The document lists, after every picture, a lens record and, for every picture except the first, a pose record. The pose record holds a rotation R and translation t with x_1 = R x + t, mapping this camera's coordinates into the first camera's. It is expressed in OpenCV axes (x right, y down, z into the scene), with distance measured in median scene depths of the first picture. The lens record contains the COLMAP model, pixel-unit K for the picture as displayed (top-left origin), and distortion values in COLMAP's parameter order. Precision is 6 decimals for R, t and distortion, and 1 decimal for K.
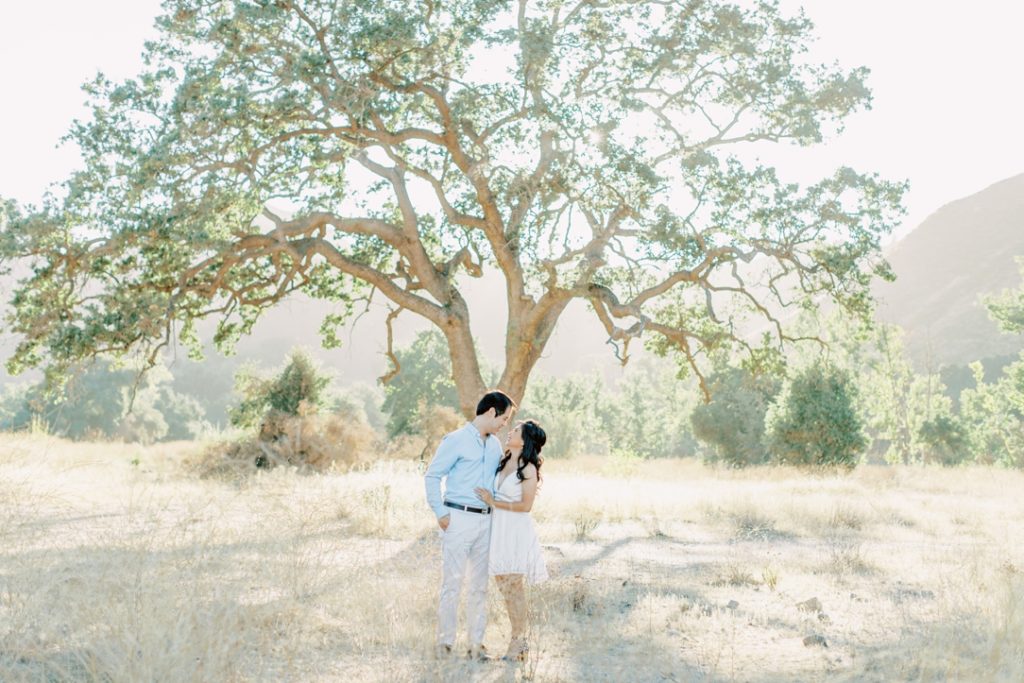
lens RADIAL K [[1520.2, 0, 503.1], [0, 1520.2, 333.7], [0, 0, 1]] dist [0.038431, 0.000000]
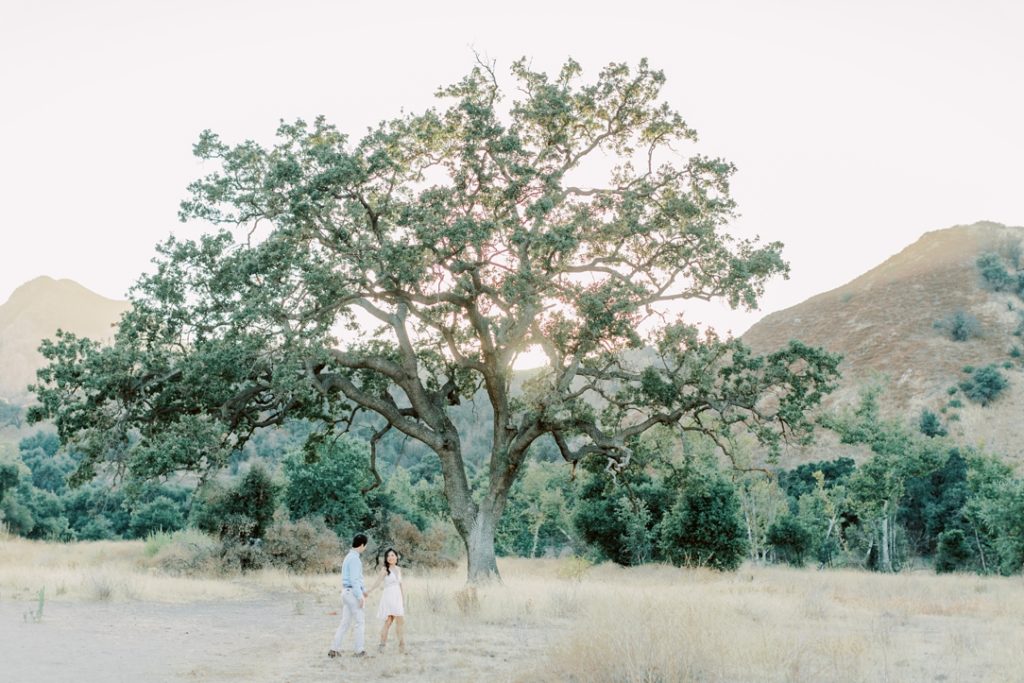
lens RADIAL K [[1520.2, 0, 512.6], [0, 1520.2, 332.2], [0, 0, 1]] dist [0.038431, 0.000000]
pose [[0.992237, 0.023745, 0.122076, -0.113221], [-0.016041, 0.997840, -0.063701, -0.019382], [-0.123325, 0.061248, 0.990474, -0.167751]]
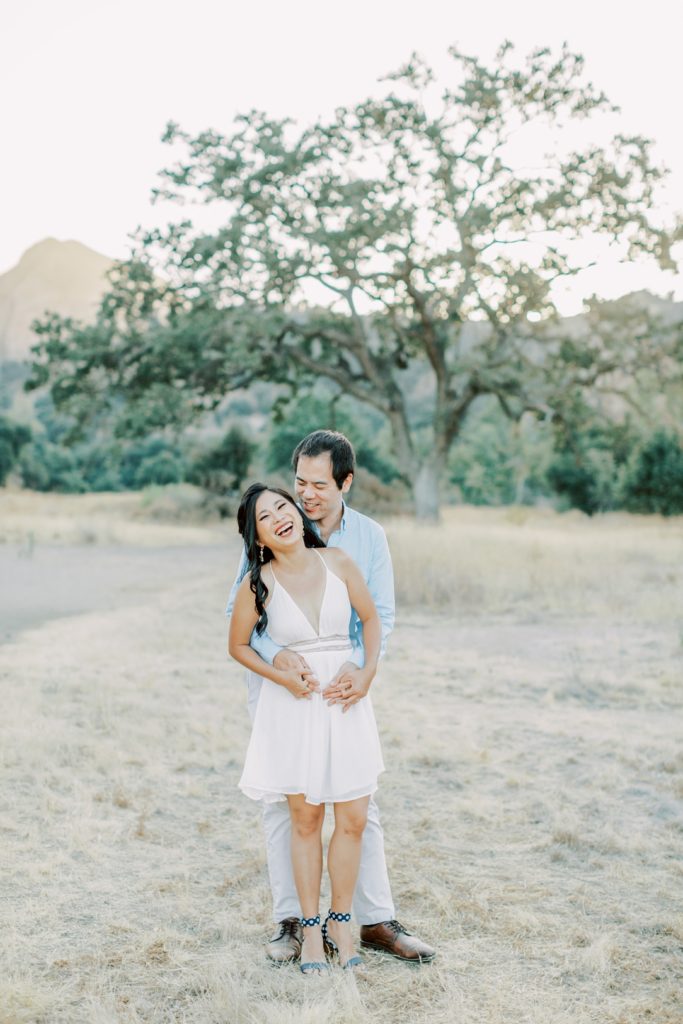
lens RADIAL K [[1520.2, 0, 338.5], [0, 1520.2, 504.2], [0, 0, 1]] dist [0.038431, 0.000000]
pose [[0.999984, 0.000539, 0.005707, -0.077337], [-0.001001, 0.996700, 0.081161, -0.027746], [-0.005645, -0.081166, 0.996685, -0.277036]]
